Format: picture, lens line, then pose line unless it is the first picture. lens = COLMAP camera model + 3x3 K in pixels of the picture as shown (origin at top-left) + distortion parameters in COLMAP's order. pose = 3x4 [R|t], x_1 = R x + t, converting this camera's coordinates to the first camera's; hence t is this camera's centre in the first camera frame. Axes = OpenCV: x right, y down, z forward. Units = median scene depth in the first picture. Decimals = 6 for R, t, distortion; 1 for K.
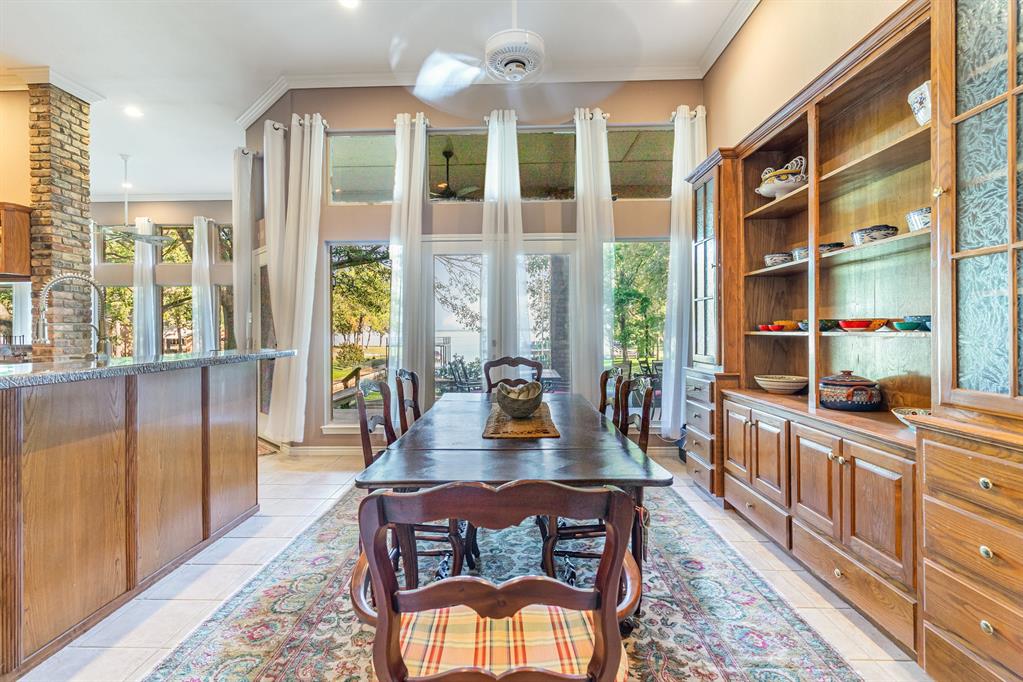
lens RADIAL K [[492.8, 0, 509.2], [0, 492.8, 333.1], [0, 0, 1]] dist [0.000315, -0.001243]
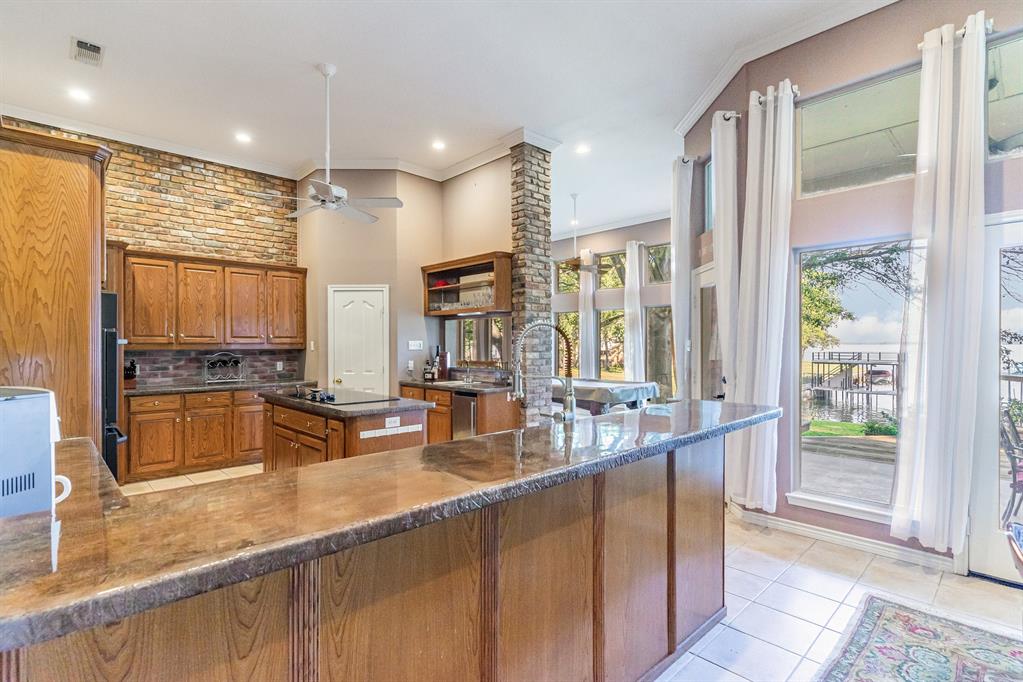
lens RADIAL K [[492.8, 0, 509.2], [0, 492.8, 333.1], [0, 0, 1]] dist [0.000315, -0.001243]
pose [[0.710648, -0.012290, -0.703440, -0.156142], [-0.002536, 0.999796, -0.020029, -0.041763], [0.703543, 0.016017, 0.710472, 0.167341]]
